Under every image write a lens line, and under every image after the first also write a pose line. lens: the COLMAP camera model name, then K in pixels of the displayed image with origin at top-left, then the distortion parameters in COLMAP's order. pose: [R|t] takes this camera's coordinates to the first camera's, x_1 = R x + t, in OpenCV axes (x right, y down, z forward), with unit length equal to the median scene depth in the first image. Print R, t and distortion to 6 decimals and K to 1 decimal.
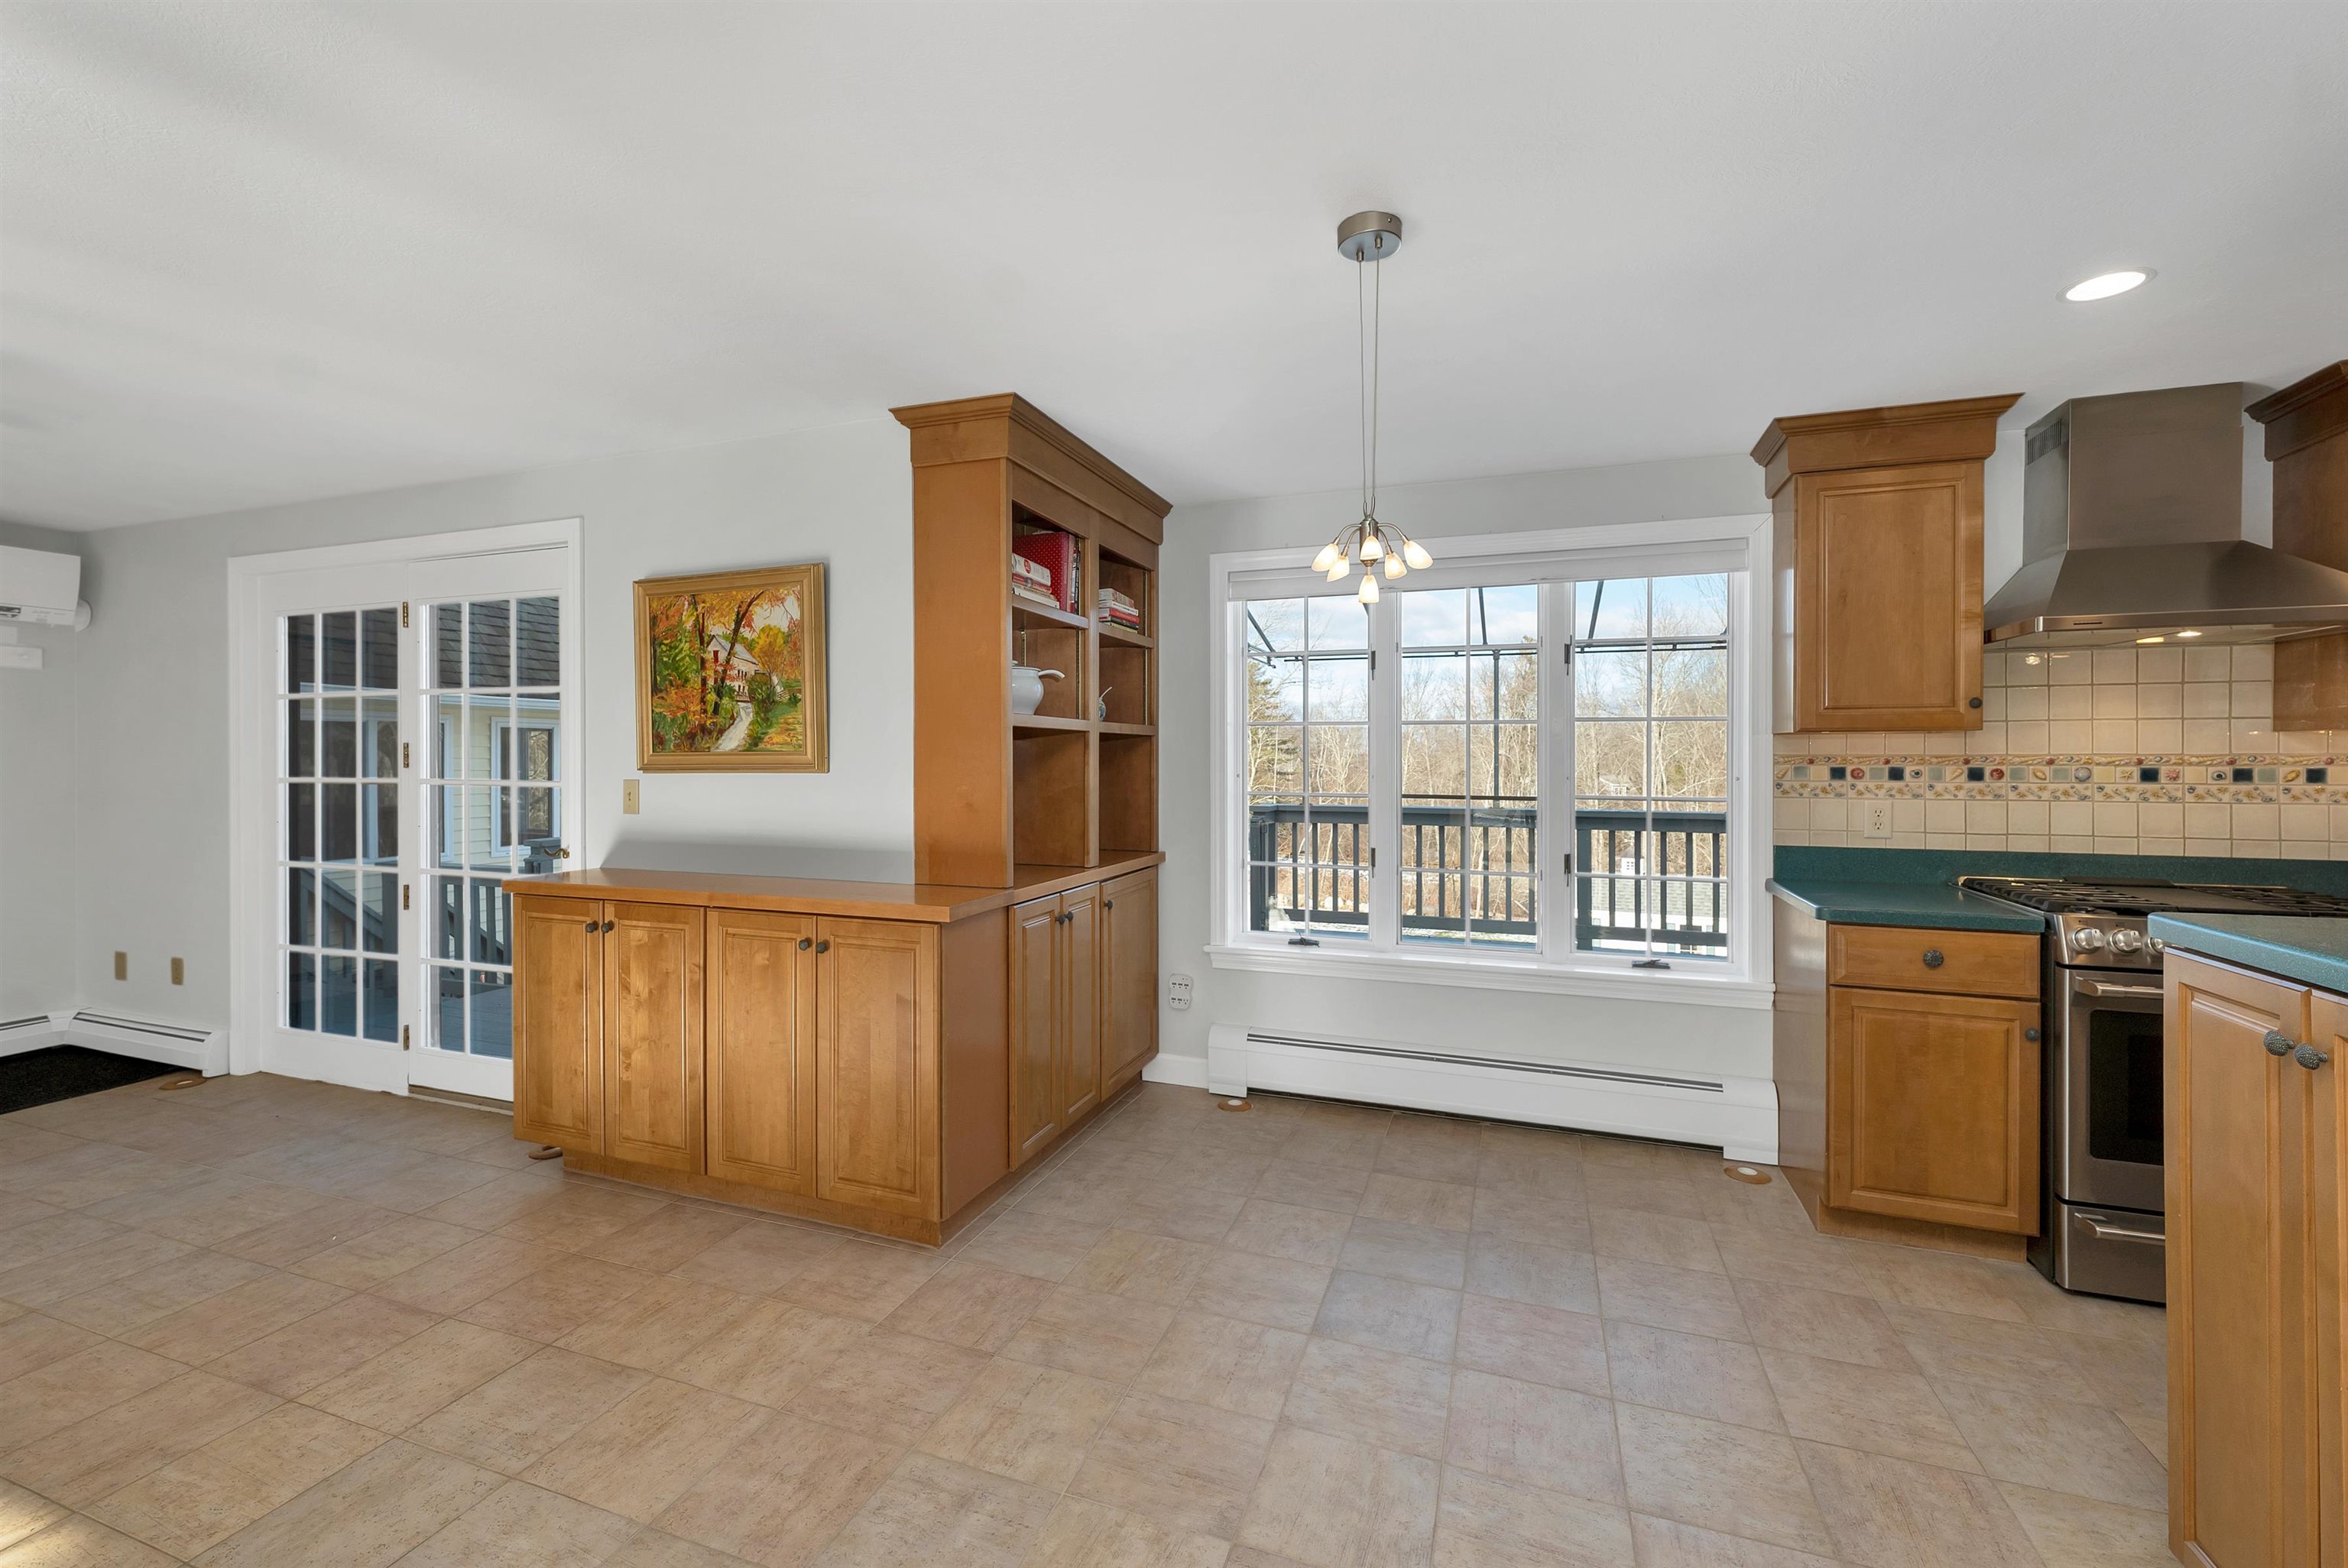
lens RADIAL K [[983.0, 0, 1174.3], [0, 983.0, 764.3], [0, 0, 1]] dist [0.004709, -0.000471]
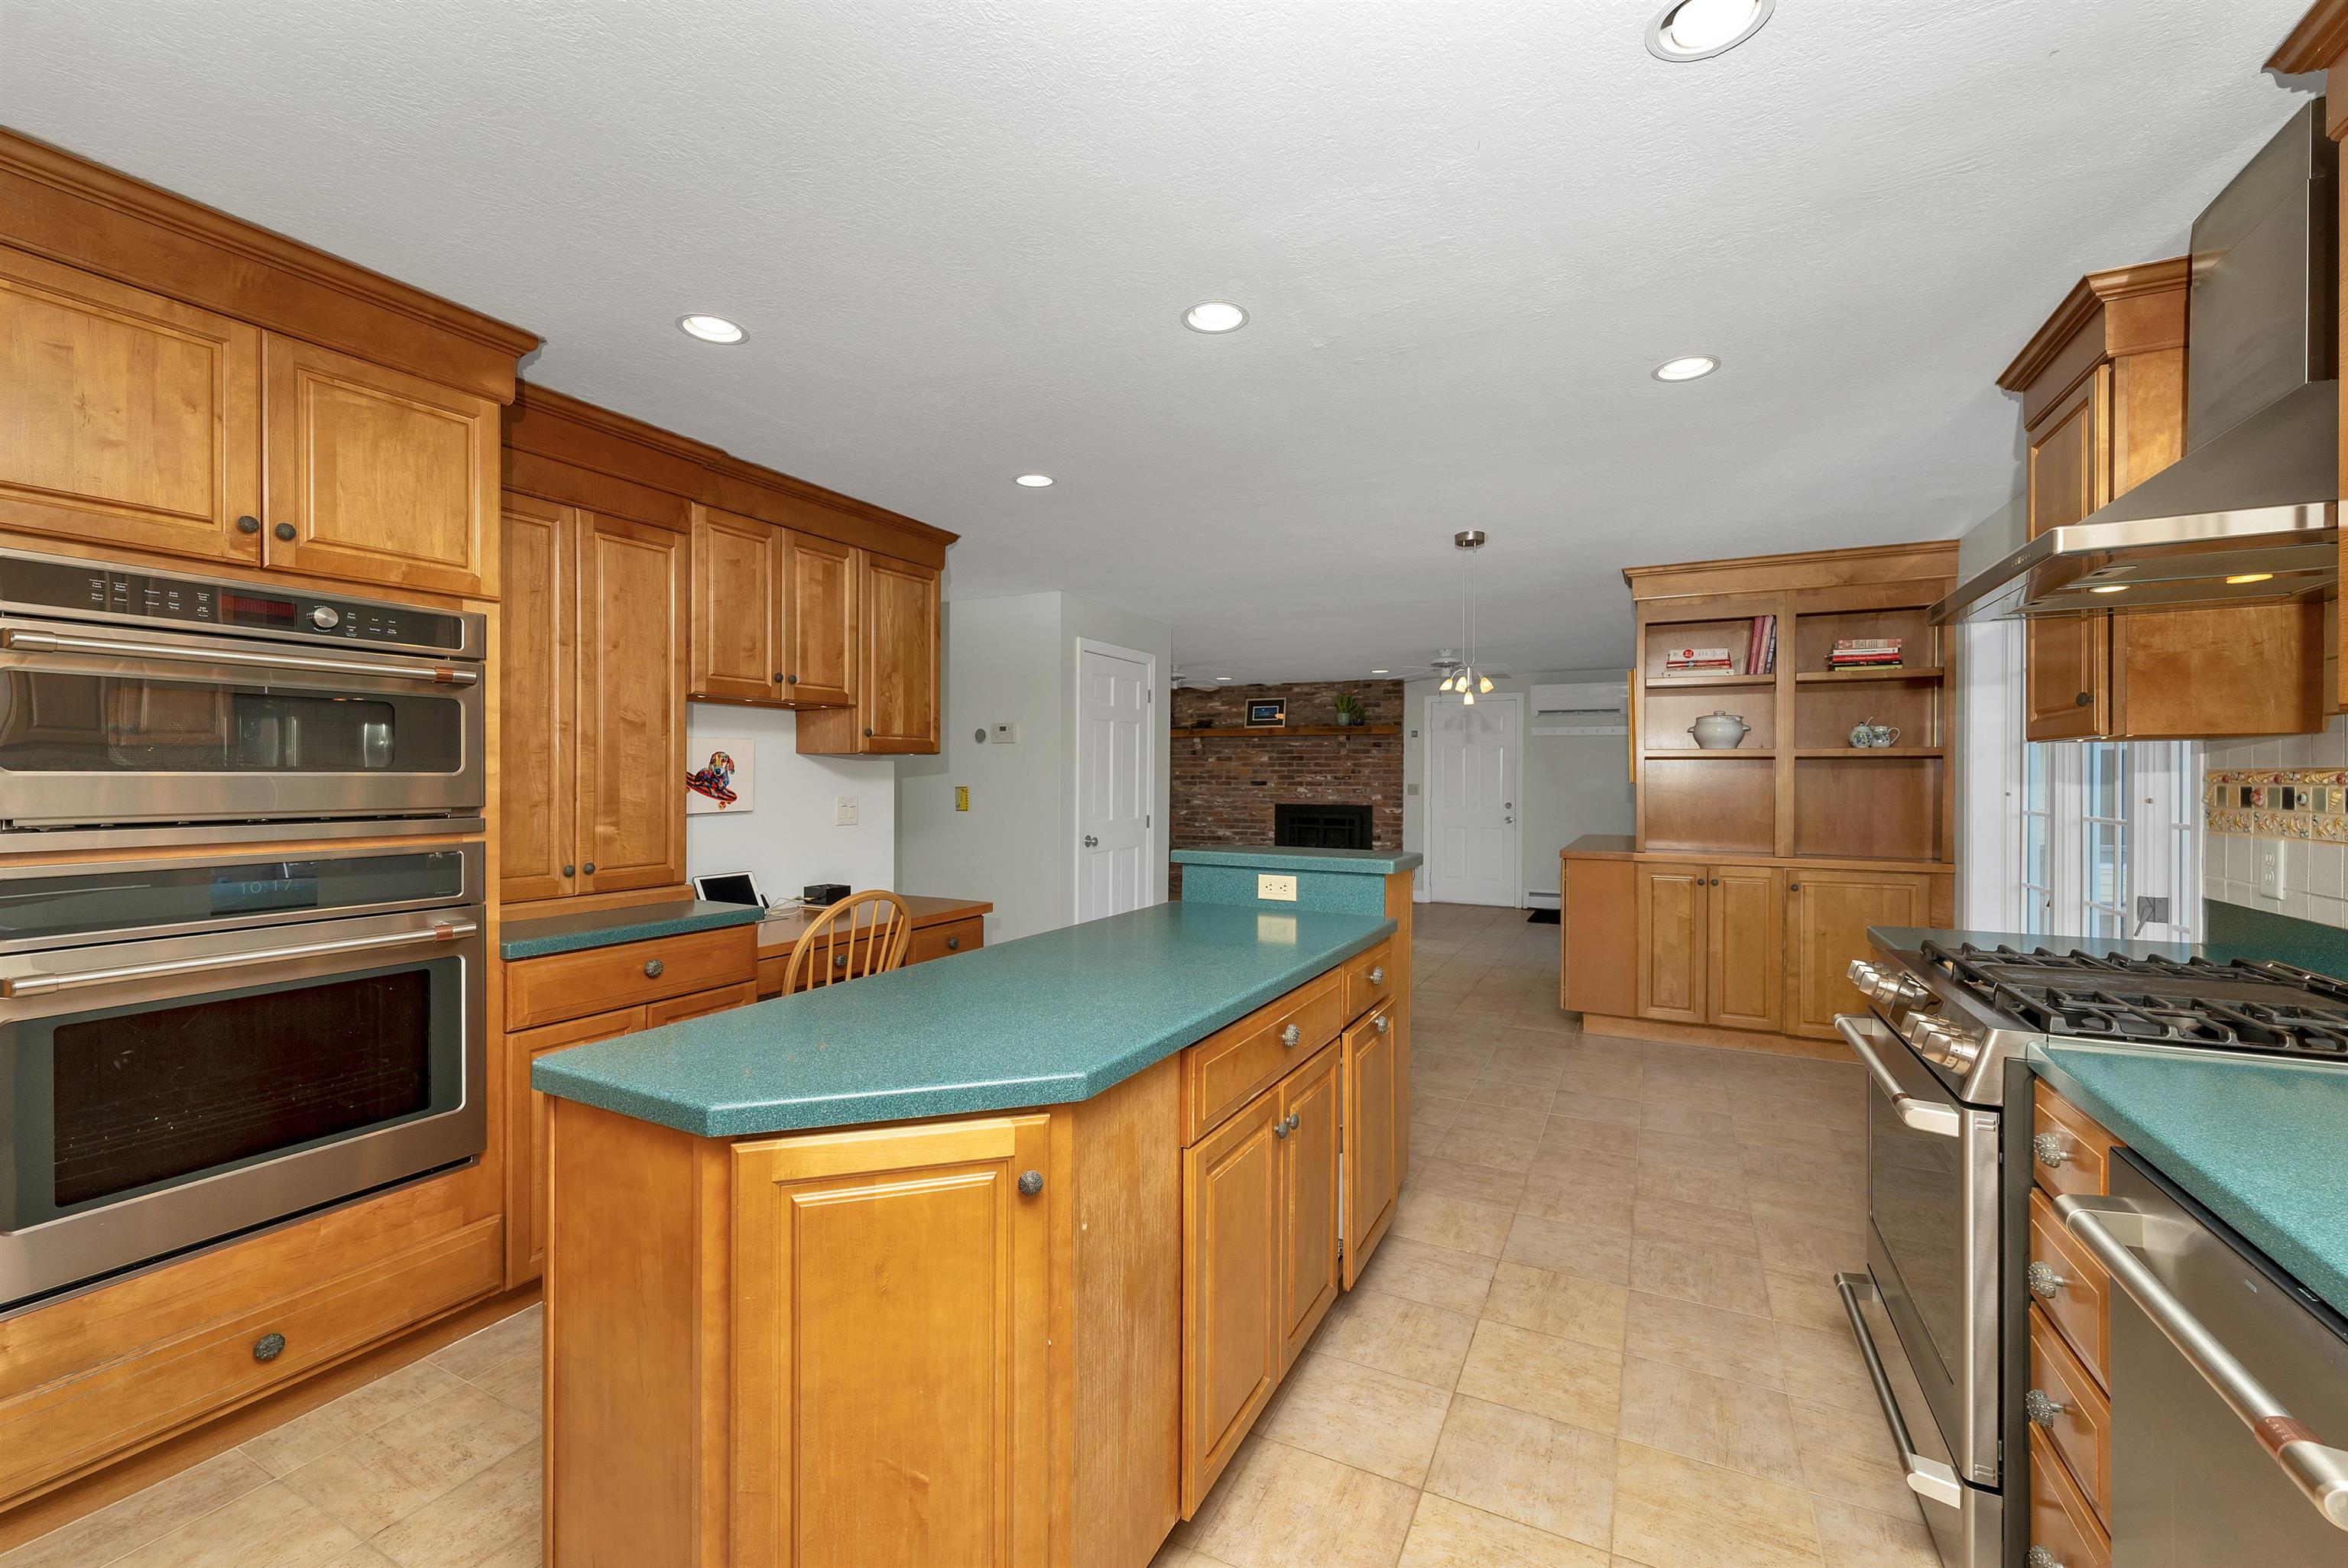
lens RADIAL K [[983.0, 0, 1163.5], [0, 983.0, 779.6], [0, 0, 1]] dist [0.004709, -0.000471]
pose [[-0.134078, 0.001457, -0.990970, 1.511034], [-0.008407, 0.999961, 0.002608, 0.001591], [0.990935, 0.008681, -0.134061, 0.377611]]
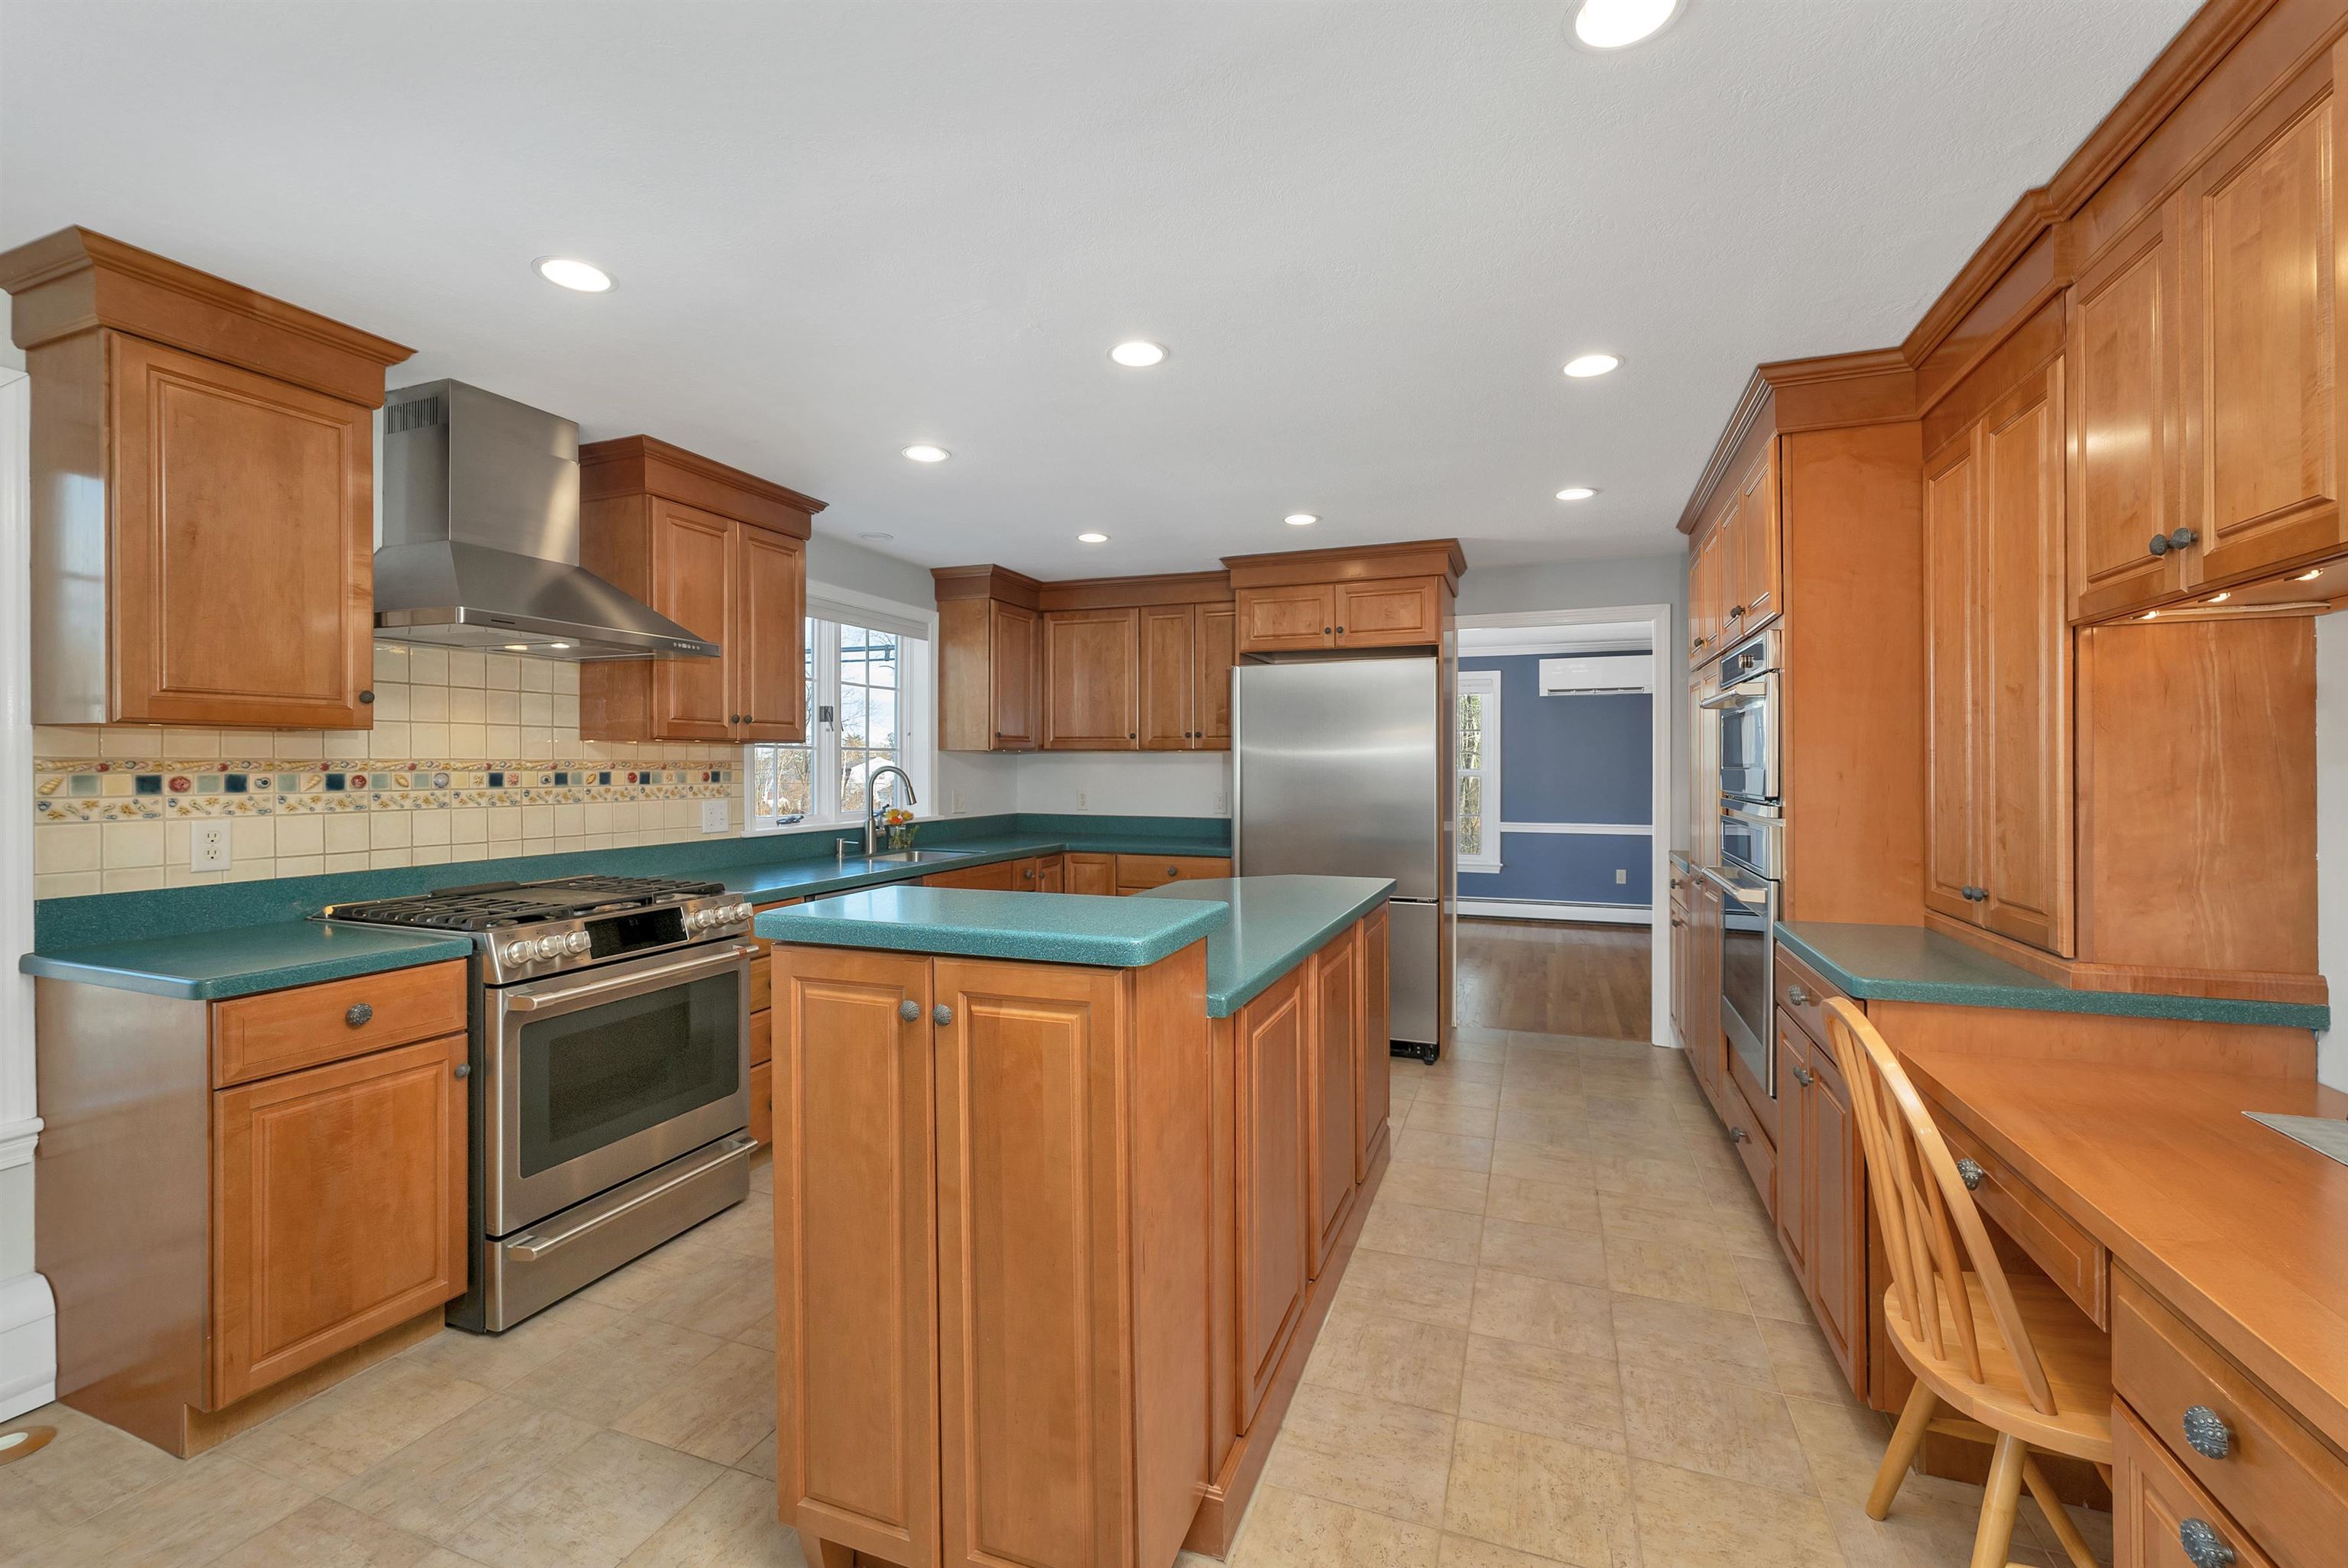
lens RADIAL K [[983.0, 0, 1167.6], [0, 983.0, 769.3], [0, 0, 1]] dist [0.004709, -0.000471]
pose [[0.021461, -0.004834, 0.999758, -0.011004], [0.003332, 0.999983, 0.004764, -0.002573], [-0.999764, 0.003229, 0.021477, 0.276298]]
